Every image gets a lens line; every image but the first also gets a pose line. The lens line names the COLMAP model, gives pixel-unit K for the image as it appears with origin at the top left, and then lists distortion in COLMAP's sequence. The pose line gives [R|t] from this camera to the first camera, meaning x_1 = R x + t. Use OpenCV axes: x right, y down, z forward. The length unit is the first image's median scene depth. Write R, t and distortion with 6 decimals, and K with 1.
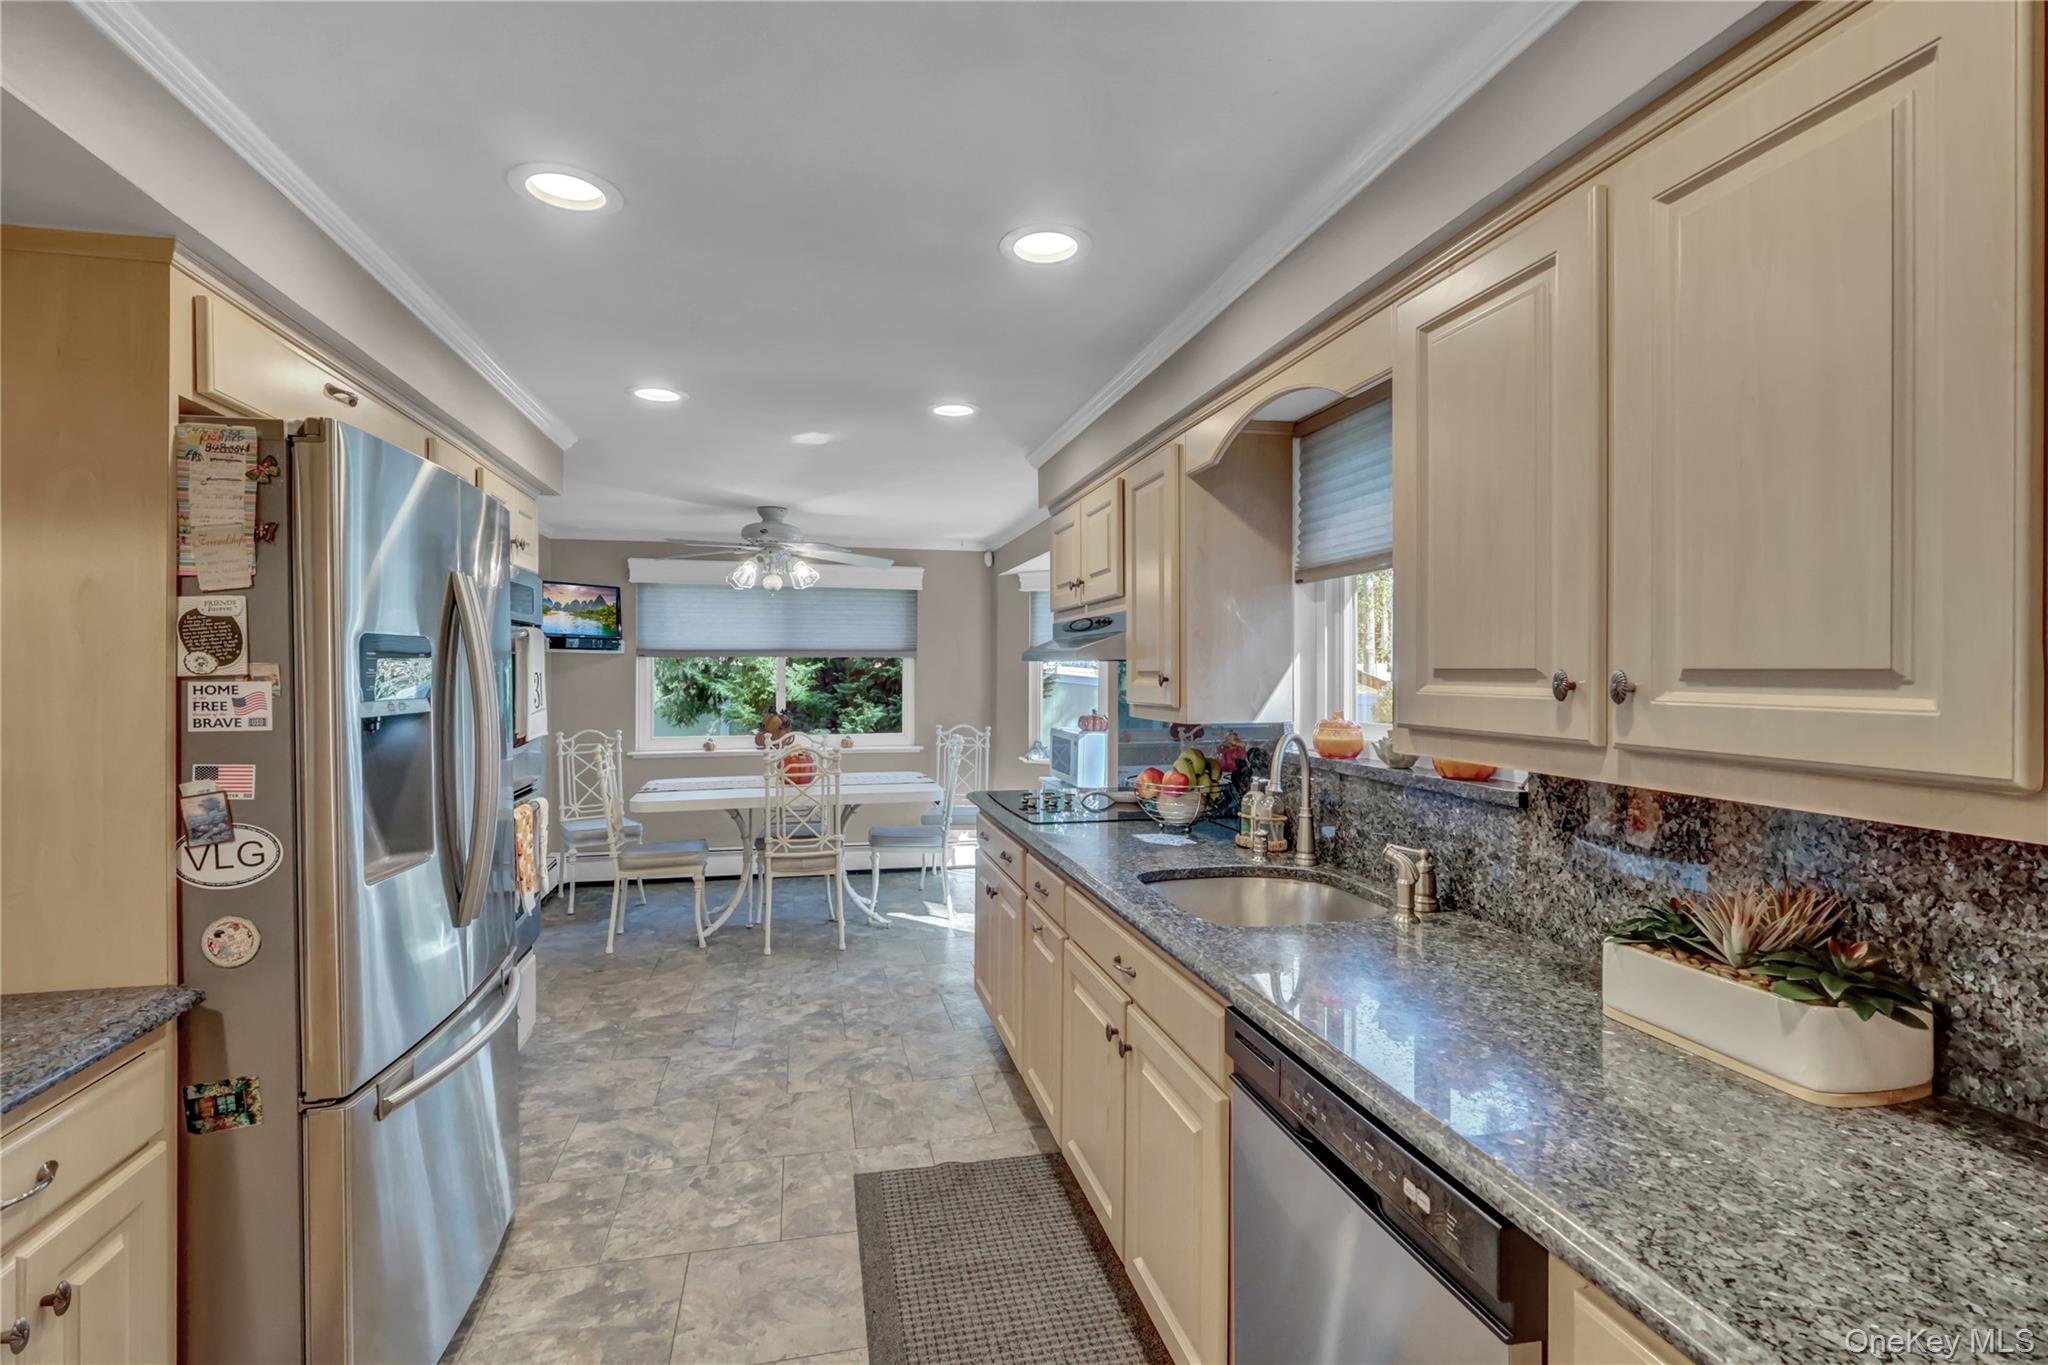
lens RADIAL K [[958.9, 0, 1035.9], [0, 958.9, 684.4], [0, 0, 1]] dist [0.000229, 0.002898]
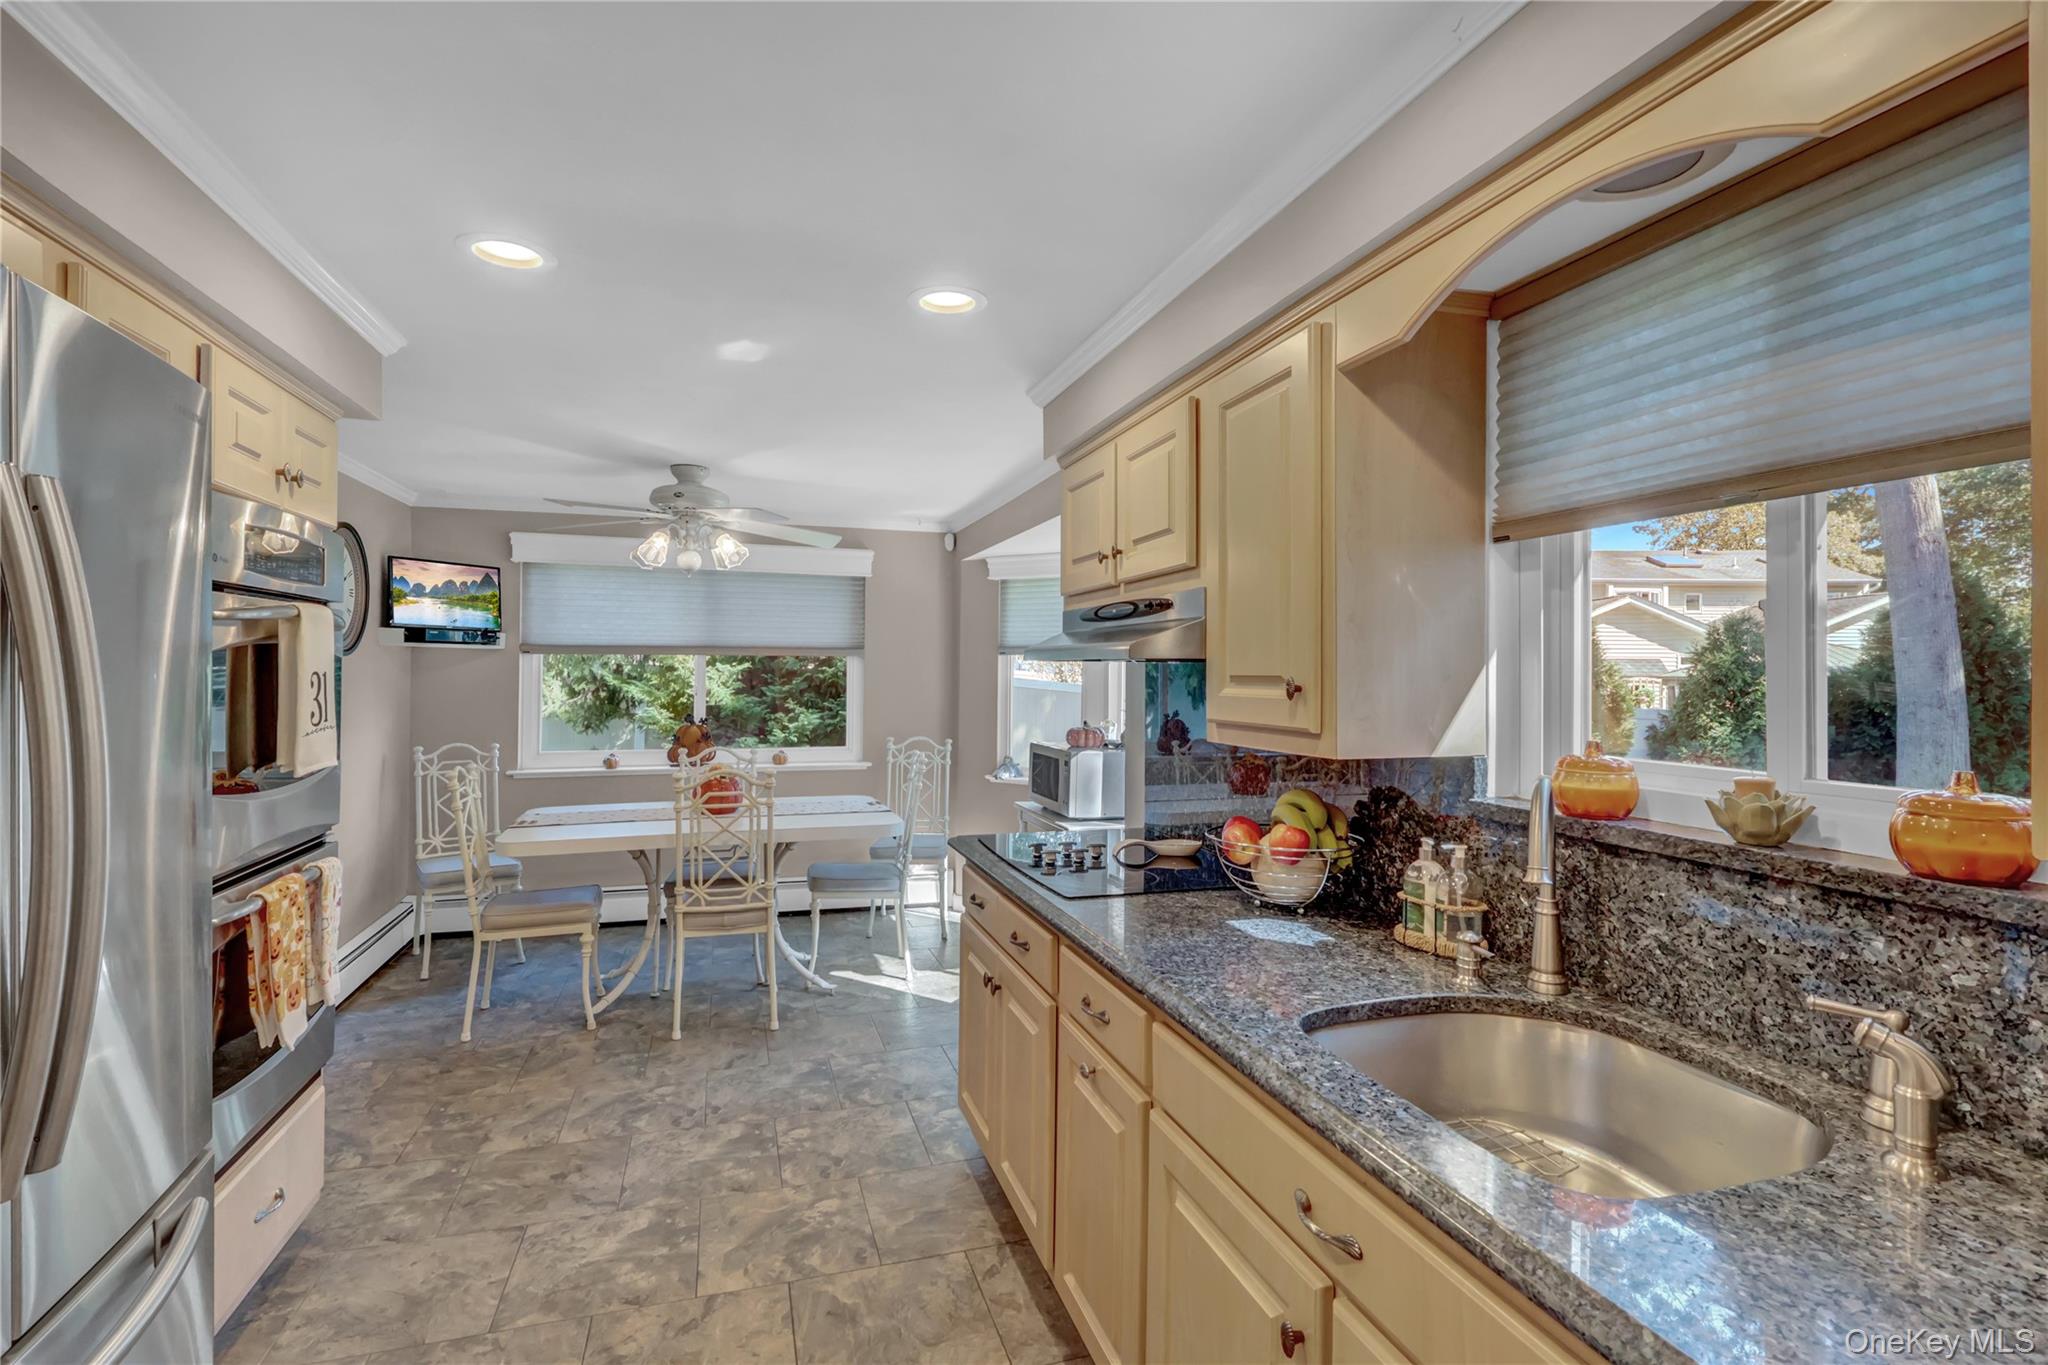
lens RADIAL K [[958.9, 0, 1011.3], [0, 958.9, 672.9], [0, 0, 1]] dist [0.000229, 0.002898]
pose [[0.998780, 0.006298, 0.048976, -0.063201], [-0.005574, 0.999873, -0.014911, -0.003736], [-0.049064, 0.014620, 0.998689, 0.263823]]
